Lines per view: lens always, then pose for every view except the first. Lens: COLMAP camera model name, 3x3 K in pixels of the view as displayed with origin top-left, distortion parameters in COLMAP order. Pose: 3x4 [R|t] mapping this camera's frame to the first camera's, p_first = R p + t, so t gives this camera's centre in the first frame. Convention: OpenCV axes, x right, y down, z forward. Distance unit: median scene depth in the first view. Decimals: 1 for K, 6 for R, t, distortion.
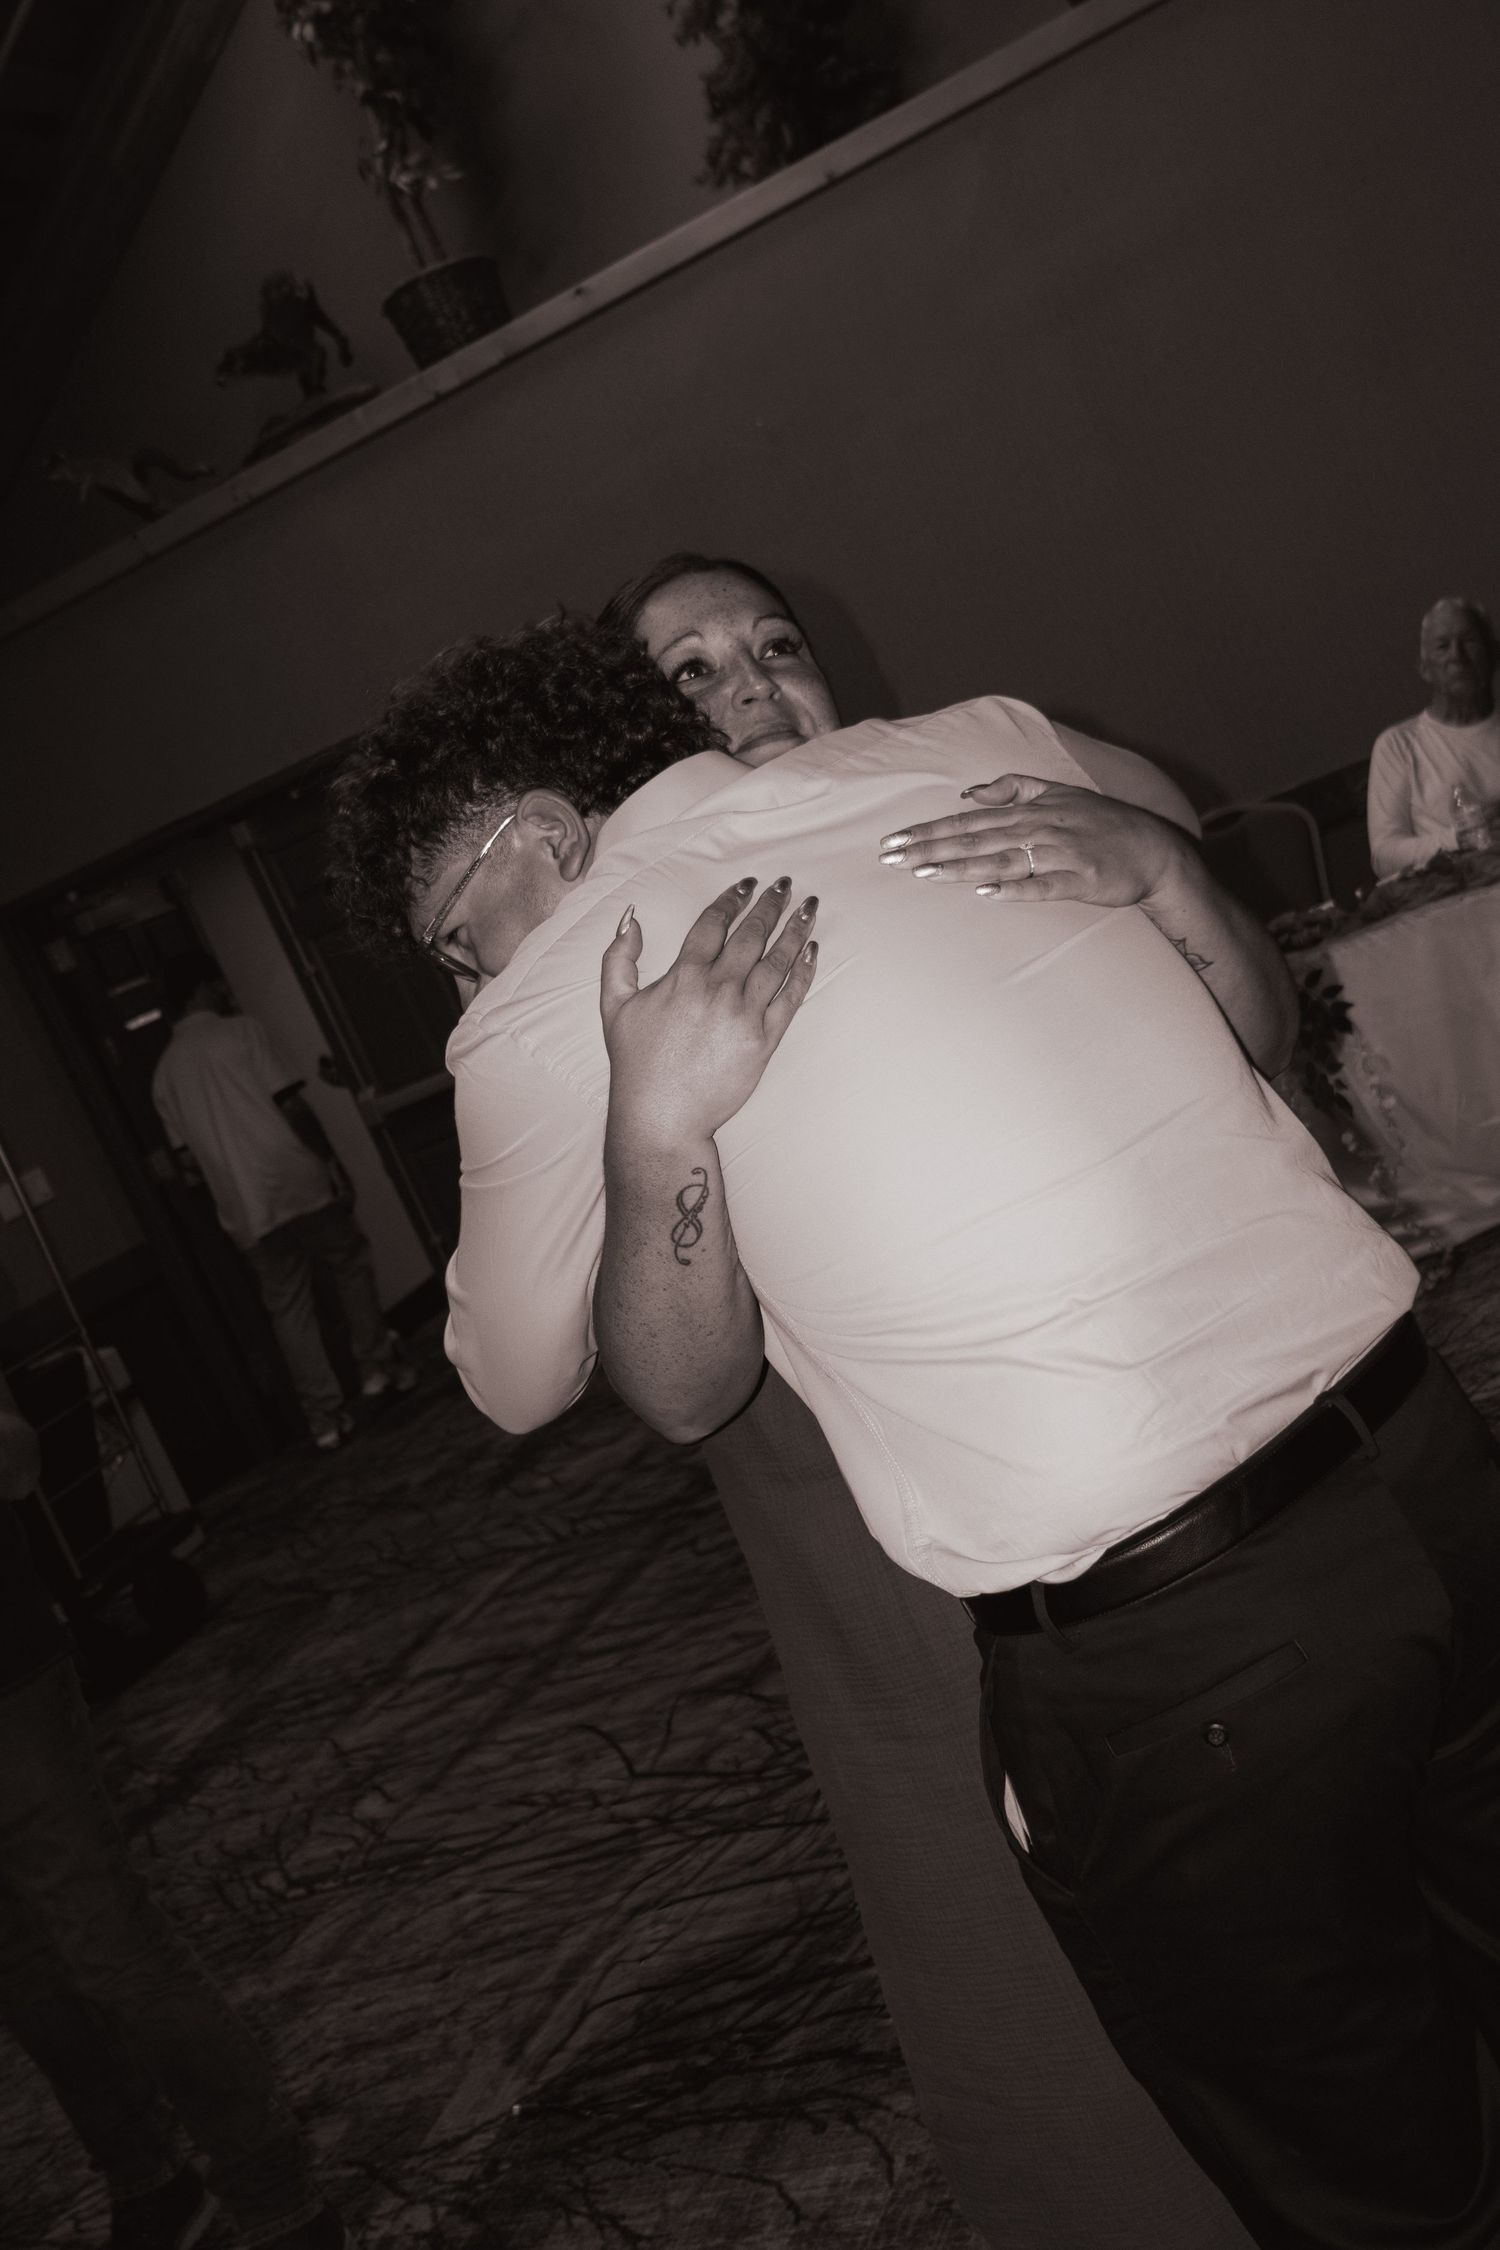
lens RADIAL K [[2415.2, 0, 738.2], [0, 2415.2, 1116.1], [0, 0, 1]] dist [0.007838, 0.000000]
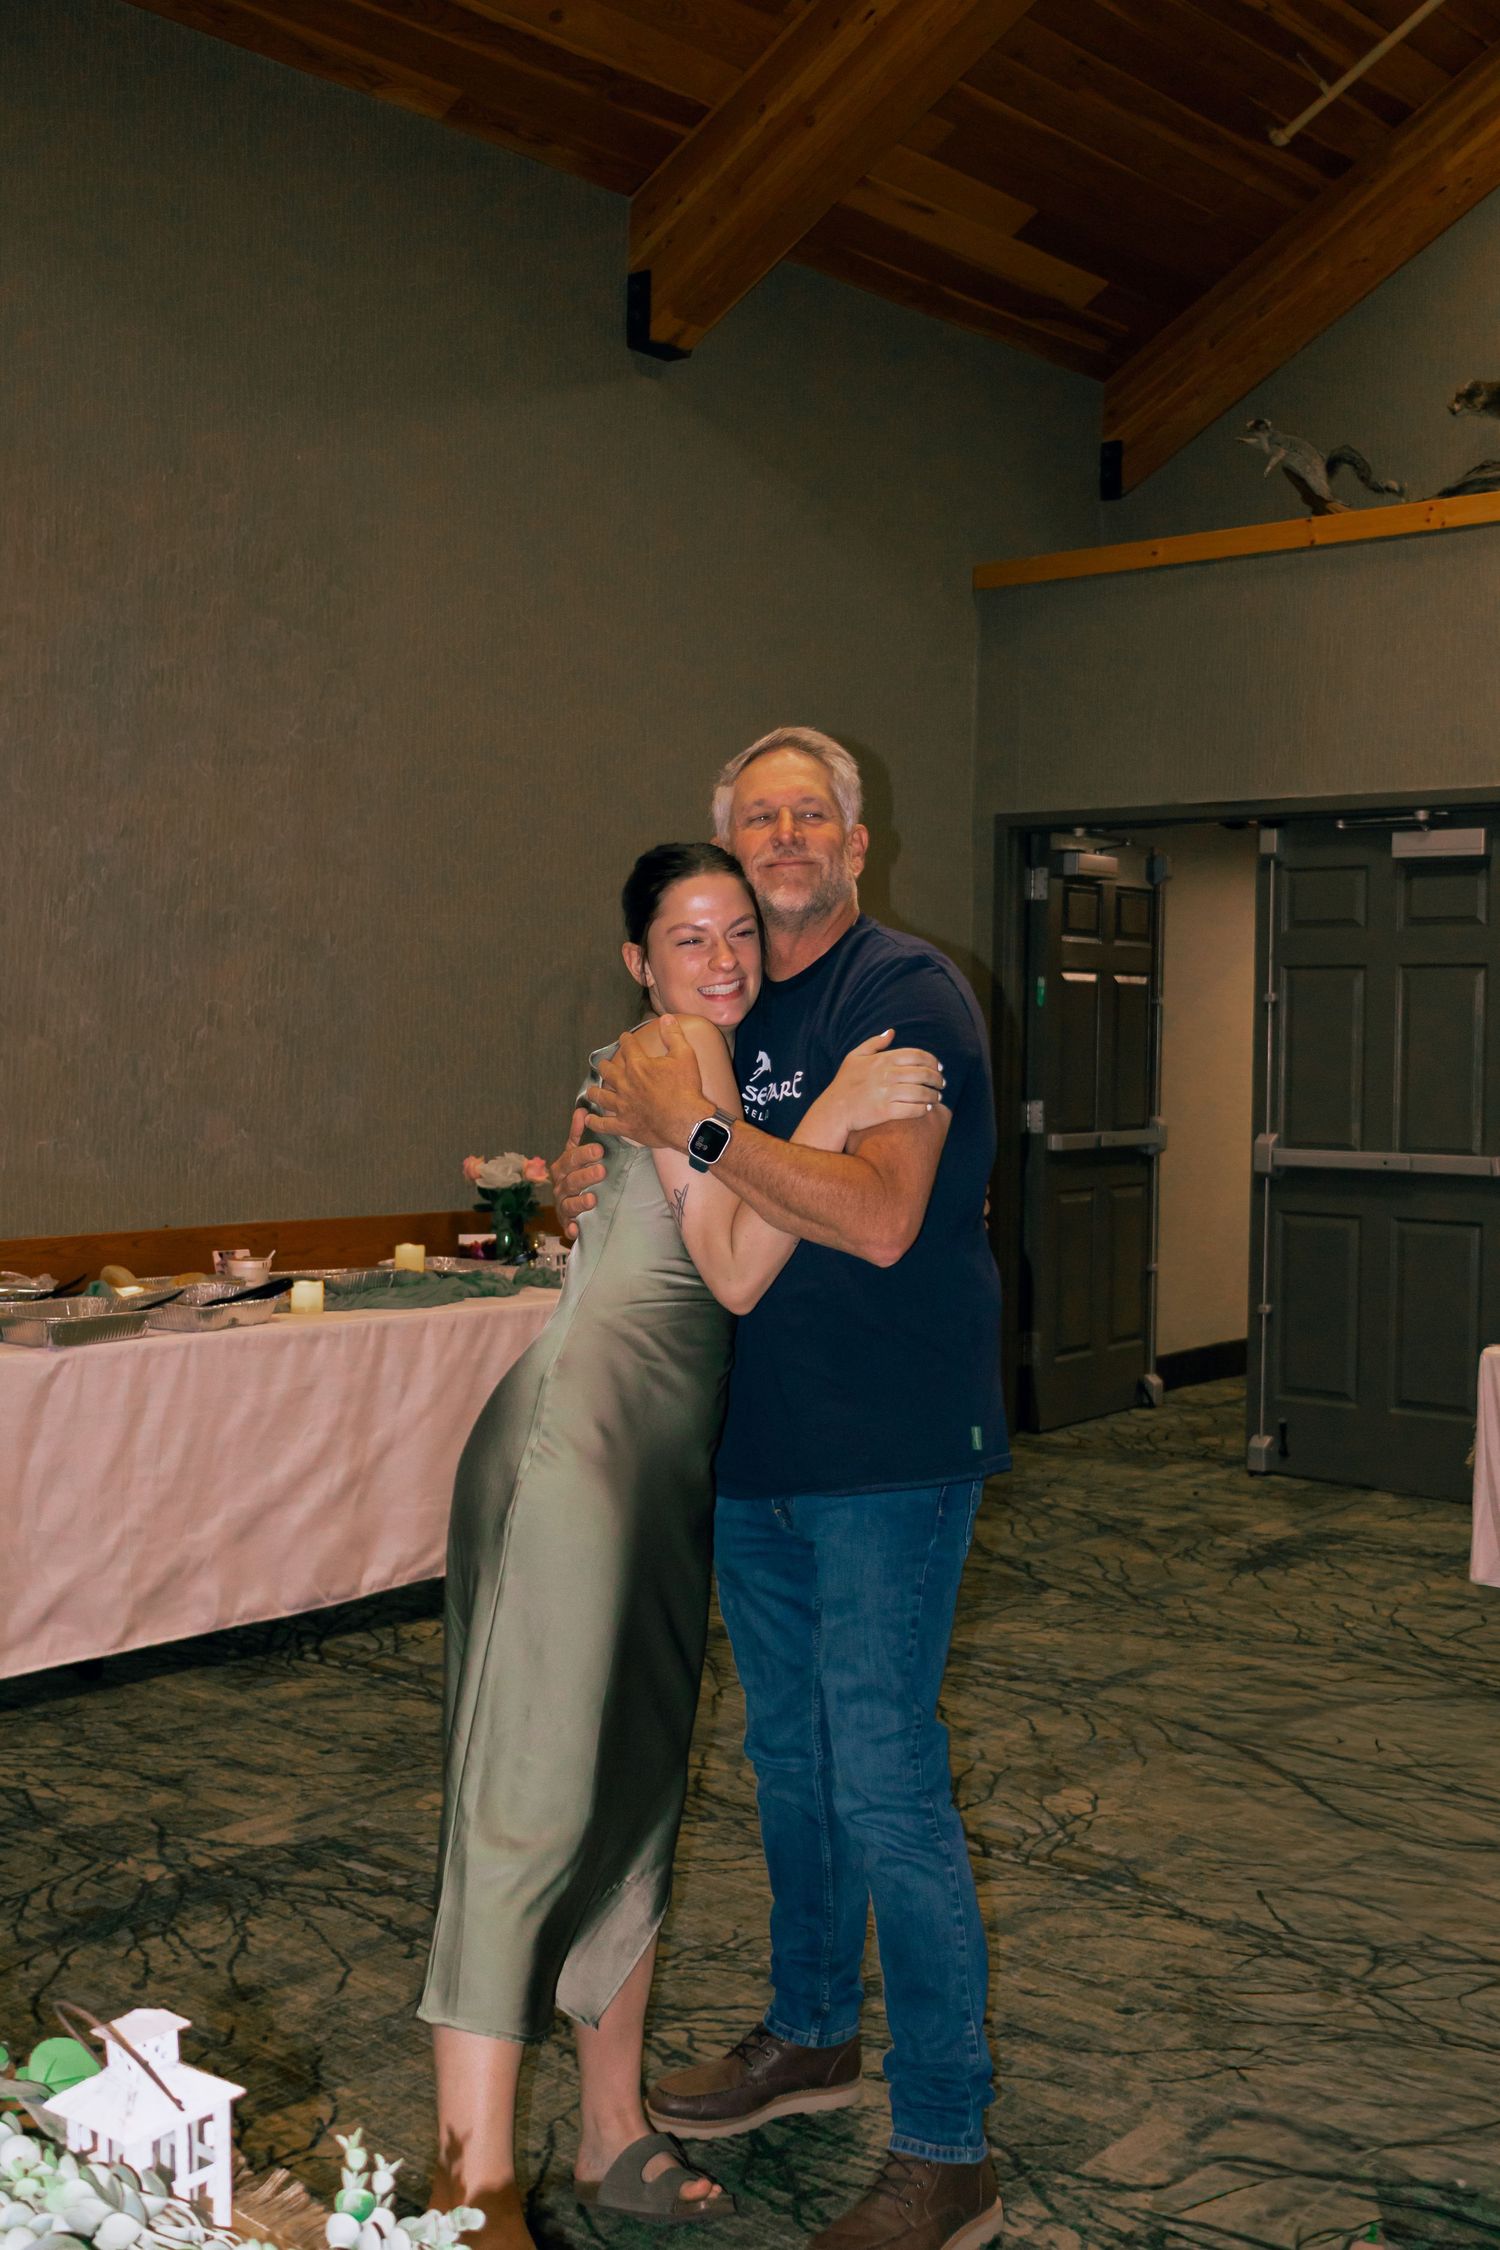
lens RADIAL K [[2415.2, 0, 767.0], [0, 2415.2, 1120.6], [0, 0, 1]] dist [0.007838, 0.000000]
pose [[0.860363, 0.425213, -0.281014, -0.099292], [-0.434358, 0.900164, 0.032223, 0.067010], [0.266660, 0.094337, 0.959163, 0.049656]]
